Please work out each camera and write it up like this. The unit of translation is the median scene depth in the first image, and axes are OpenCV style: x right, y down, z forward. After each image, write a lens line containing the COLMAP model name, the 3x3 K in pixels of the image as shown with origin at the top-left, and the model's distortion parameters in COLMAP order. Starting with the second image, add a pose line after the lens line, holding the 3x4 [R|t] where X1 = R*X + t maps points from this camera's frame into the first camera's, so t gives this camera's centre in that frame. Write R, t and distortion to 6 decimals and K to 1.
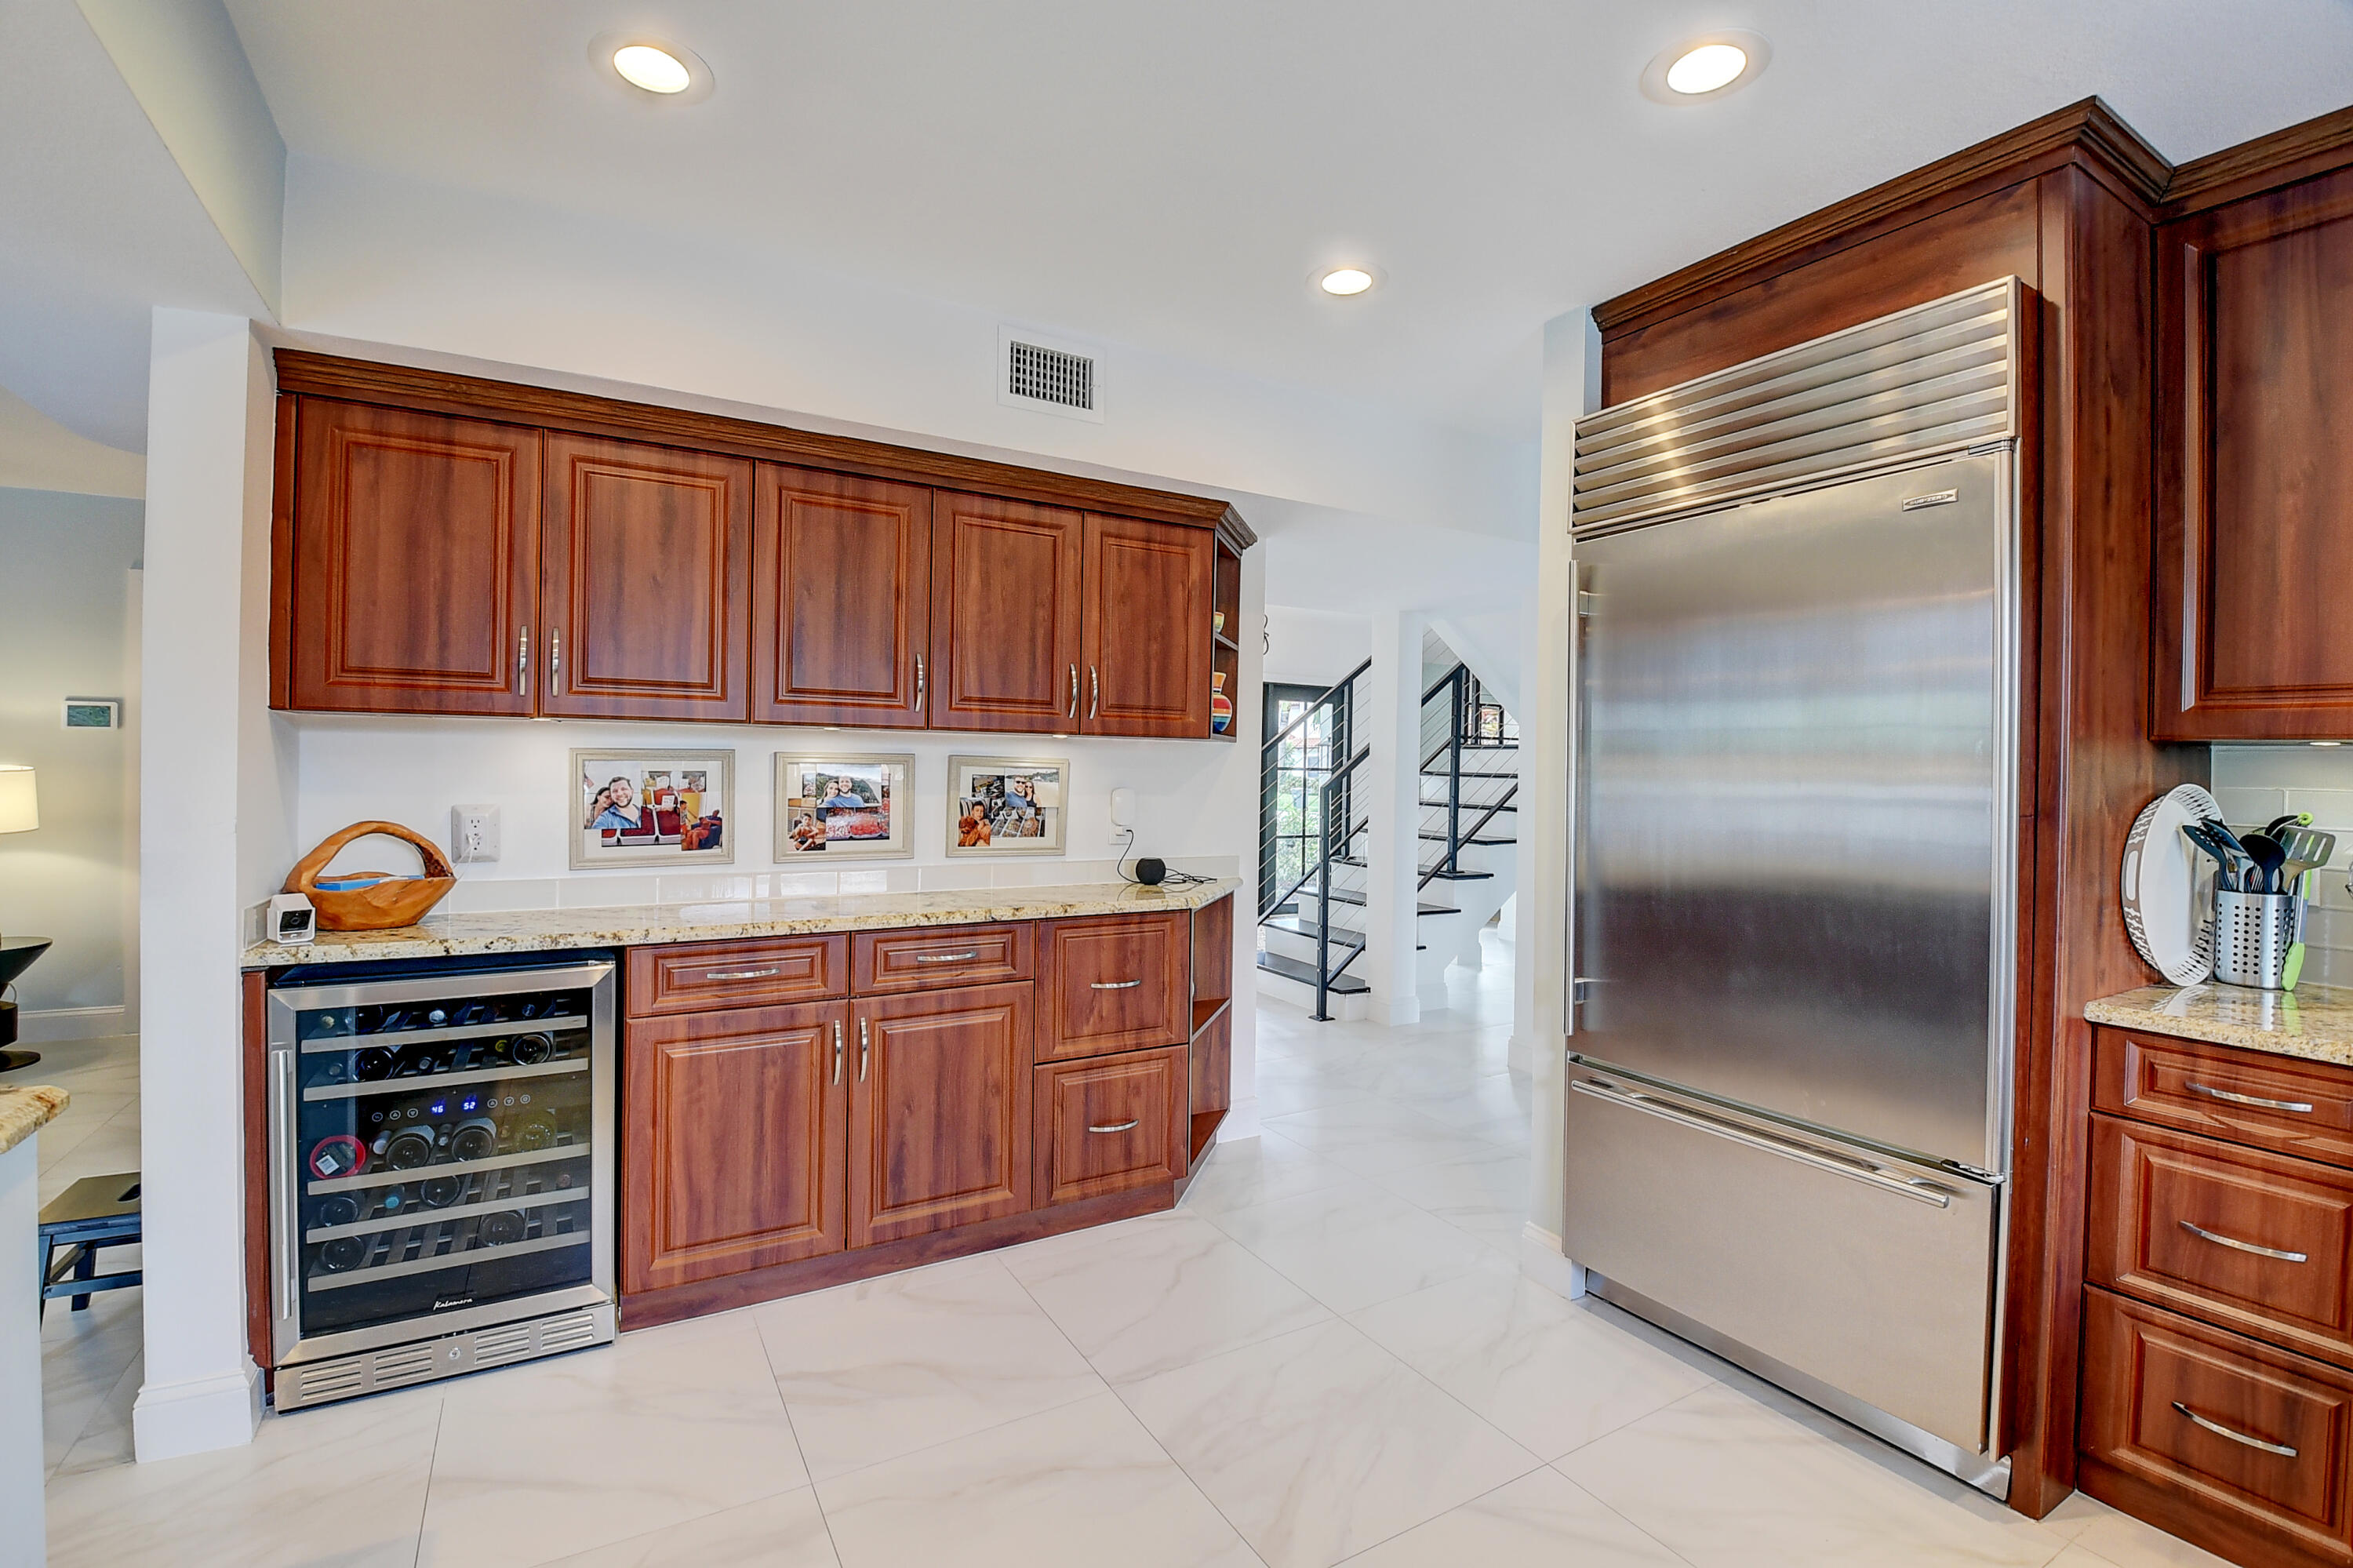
lens RADIAL K [[1030.9, 0, 1148.6], [0, 1030.9, 758.1], [0, 0, 1]] dist [0.015509, -0.027994]
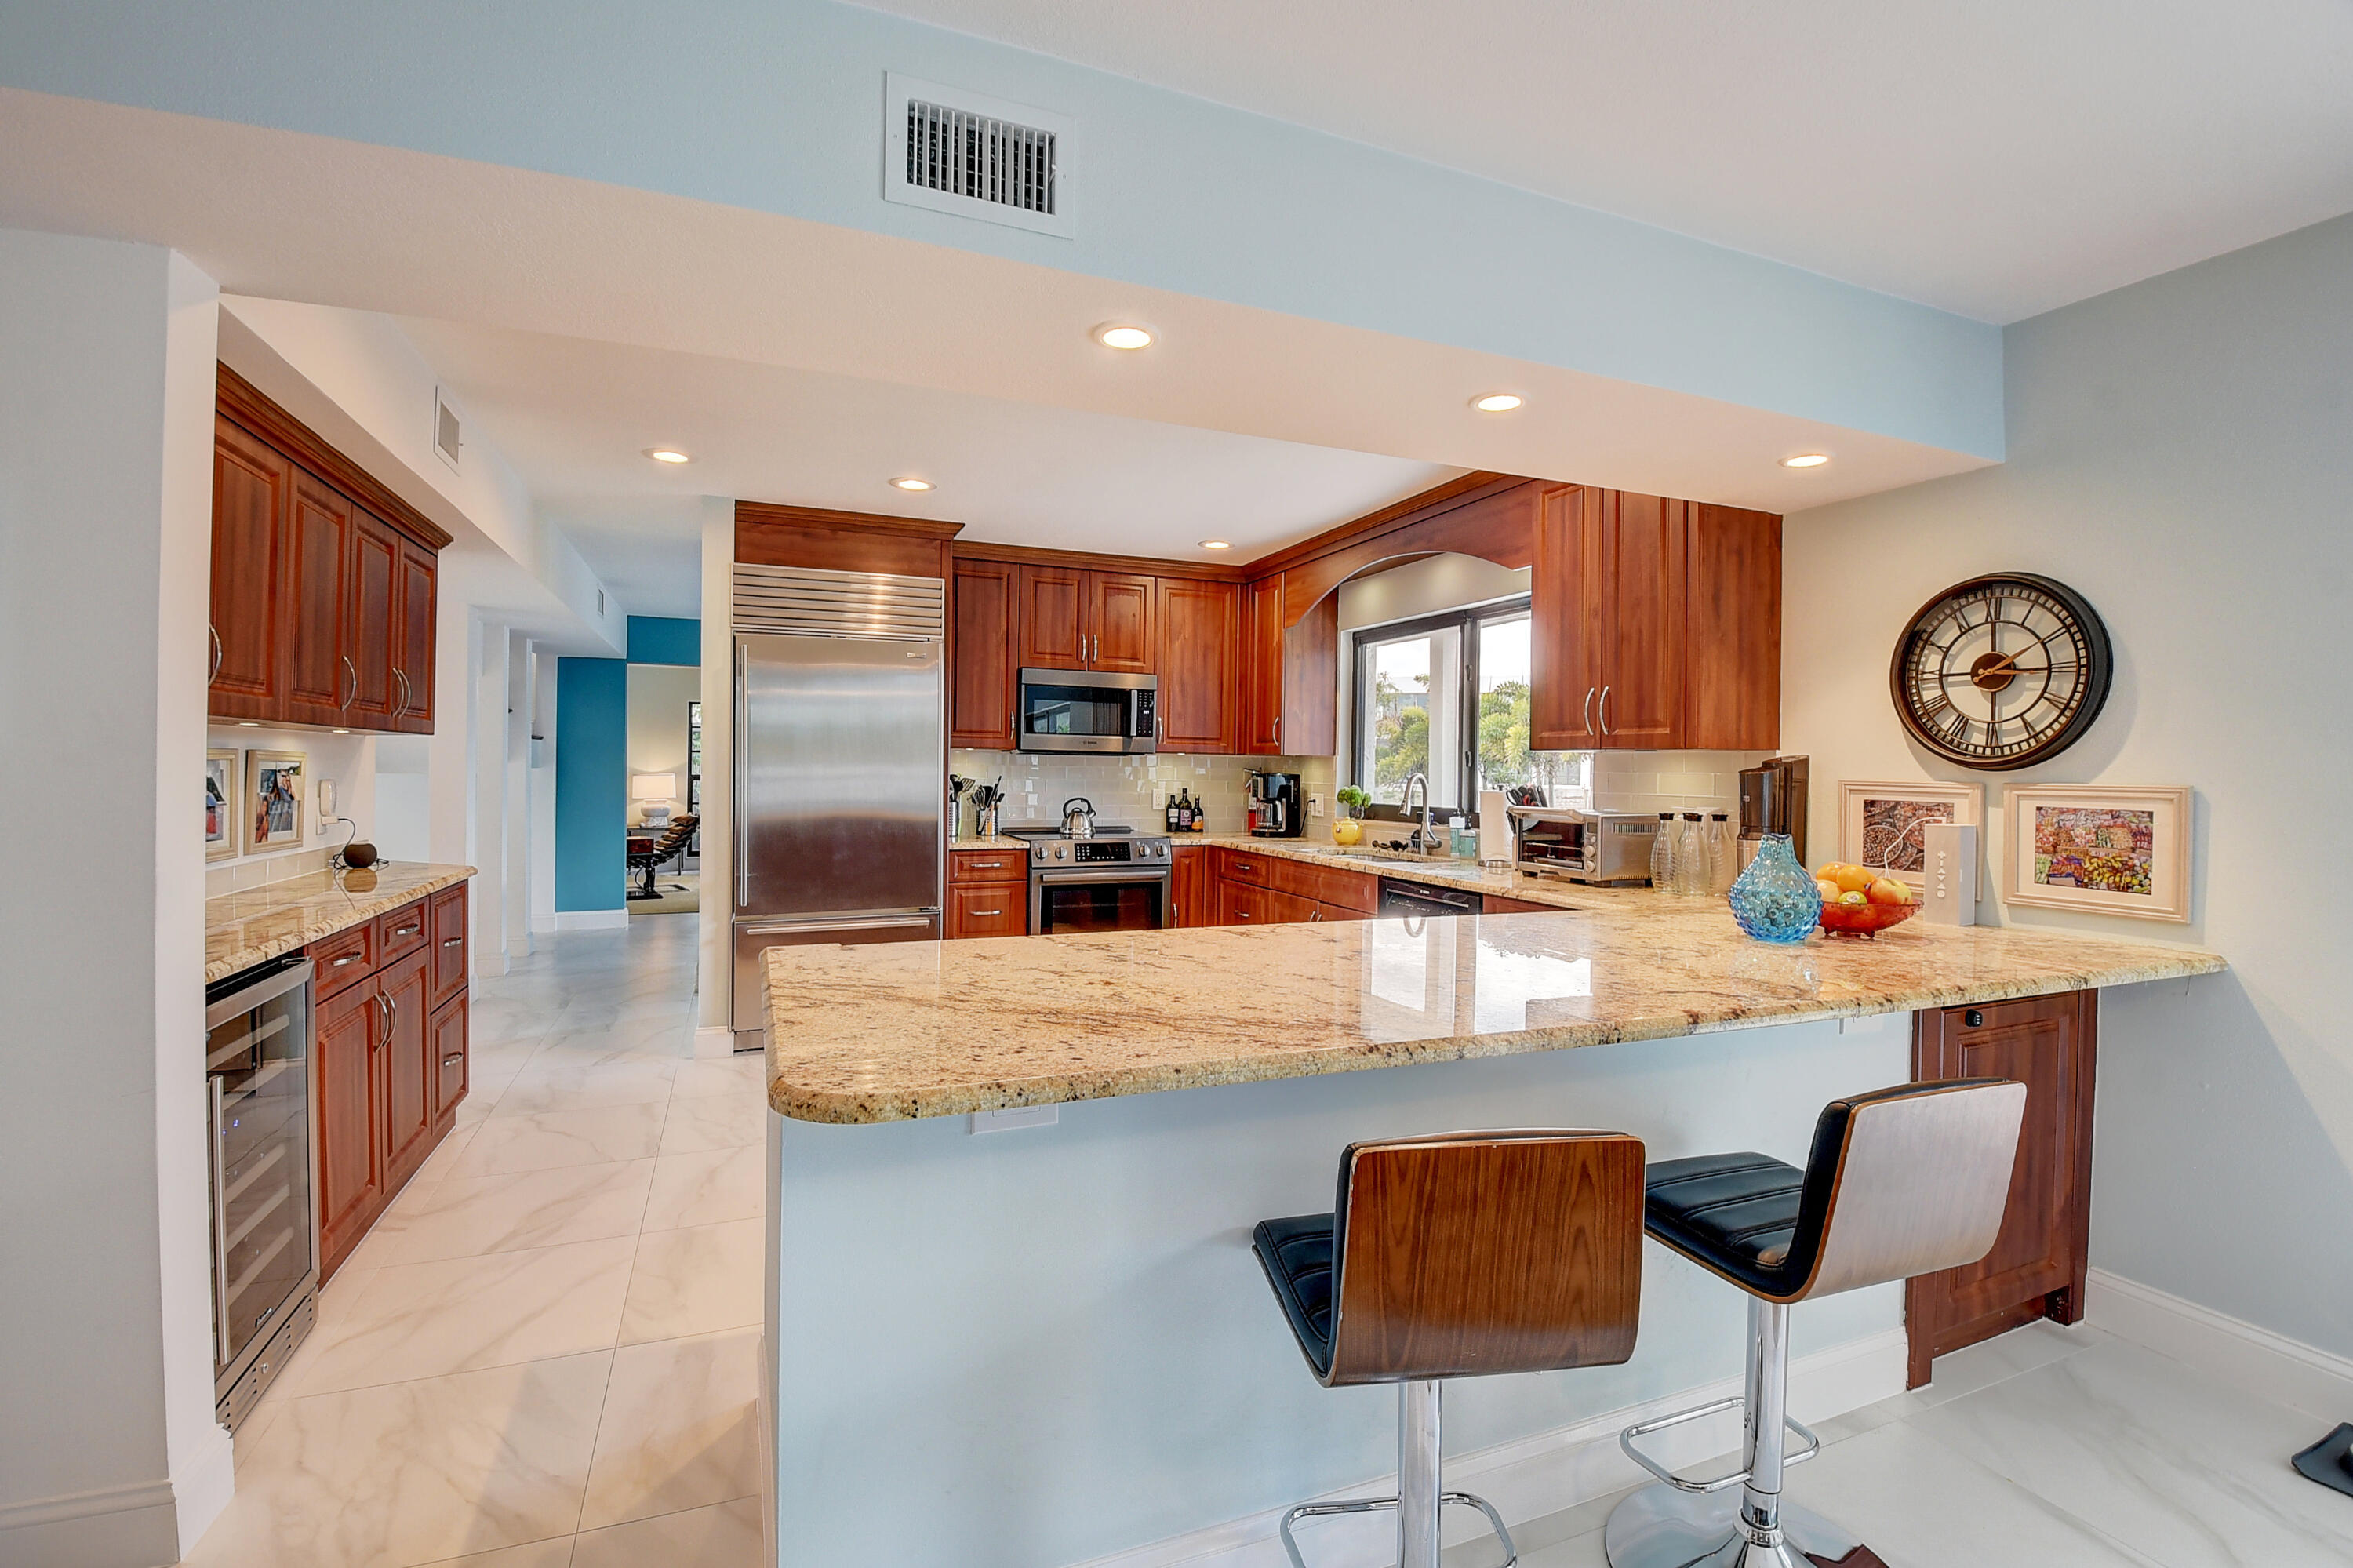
lens RADIAL K [[1030.9, 0, 1148.6], [0, 1030.9, 758.1], [0, 0, 1]] dist [0.015509, -0.027994]
pose [[0.150415, -0.004829, 0.988611, -1.381505], [-0.009021, 0.999940, 0.006257, -0.011083], [-0.988582, -0.009860, 0.150363, 0.027584]]
